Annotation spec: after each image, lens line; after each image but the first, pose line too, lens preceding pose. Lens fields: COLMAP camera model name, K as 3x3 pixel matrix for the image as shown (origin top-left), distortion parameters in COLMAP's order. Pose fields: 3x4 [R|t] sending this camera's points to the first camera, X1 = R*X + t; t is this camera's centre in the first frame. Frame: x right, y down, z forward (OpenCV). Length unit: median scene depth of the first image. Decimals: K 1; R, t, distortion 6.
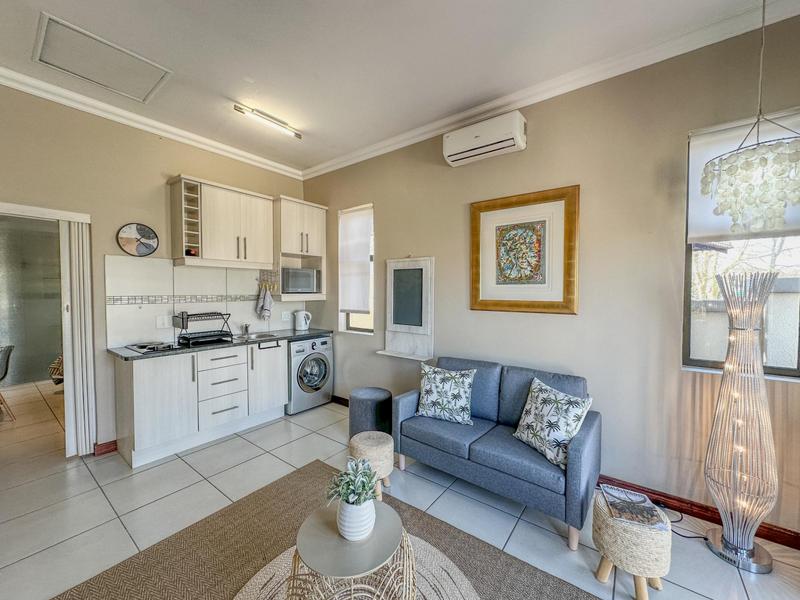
lens RADIAL K [[318.7, 0, 400.0], [0, 318.7, 300.0], [0, 0, 1]] dist [-0.001974, 0.000659]
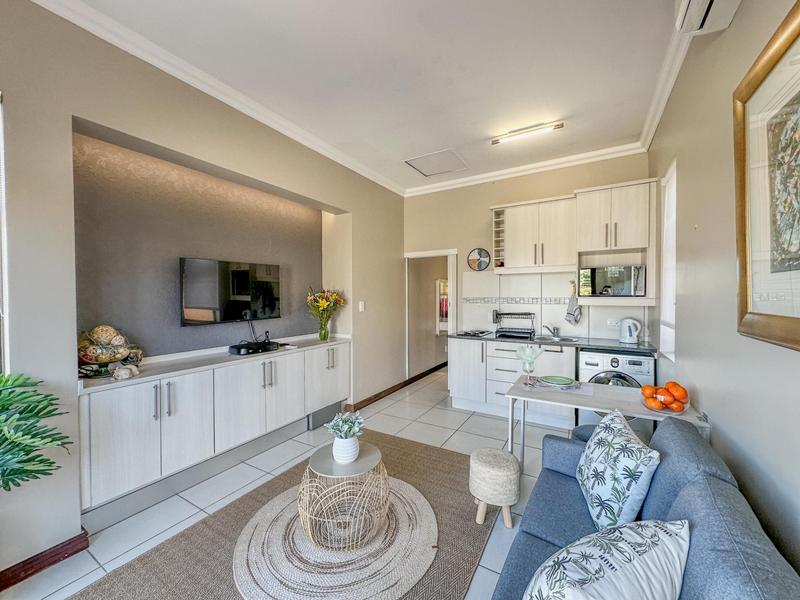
lens RADIAL K [[318.7, 0, 400.0], [0, 318.7, 300.0], [0, 0, 1]] dist [-0.001974, 0.000659]
pose [[0.107335, 0.013238, -0.994135, 0.568841], [-0.027876, 0.999558, 0.010301, -0.006858], [0.993832, 0.026607, 0.107657, 0.462848]]
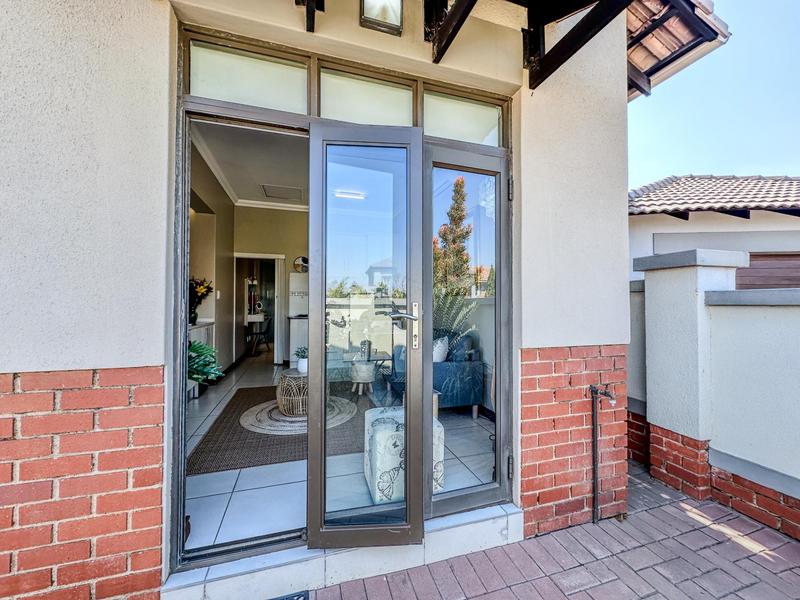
lens RADIAL K [[318.7, 0, 400.0], [0, 318.7, 300.0], [0, 0, 1]] dist [-0.001974, 0.000659]
pose [[0.810616, -0.009917, -0.585494, 0.844929], [-0.020591, 0.998756, -0.045424, 0.112950], [0.585216, 0.048878, 0.809403, -0.271028]]
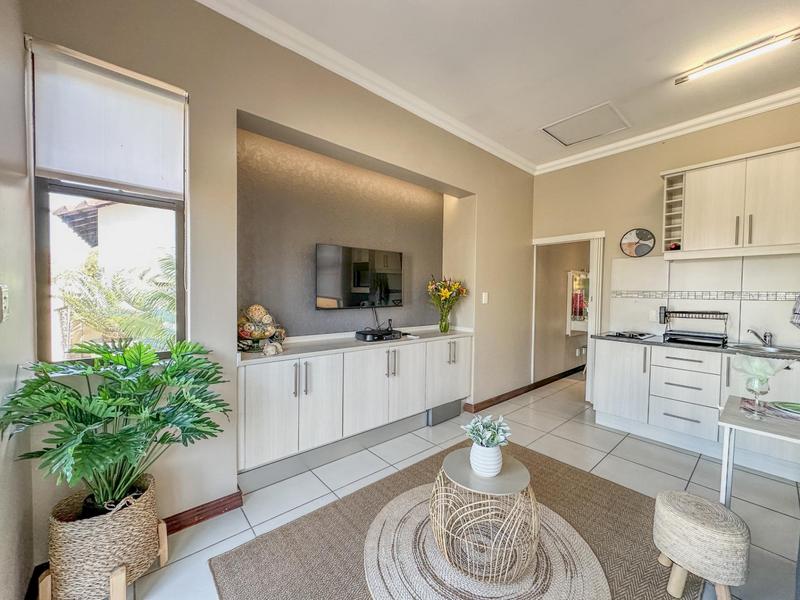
lens RADIAL K [[318.7, 0, 400.0], [0, 318.7, 300.0], [0, 0, 1]] dist [-0.001974, 0.000659]
pose [[-0.214877, 0.020790, -0.976420, 0.479807], [-0.045609, 0.998469, 0.031296, 0.022069], [0.975576, 0.051258, -0.213599, 0.393545]]
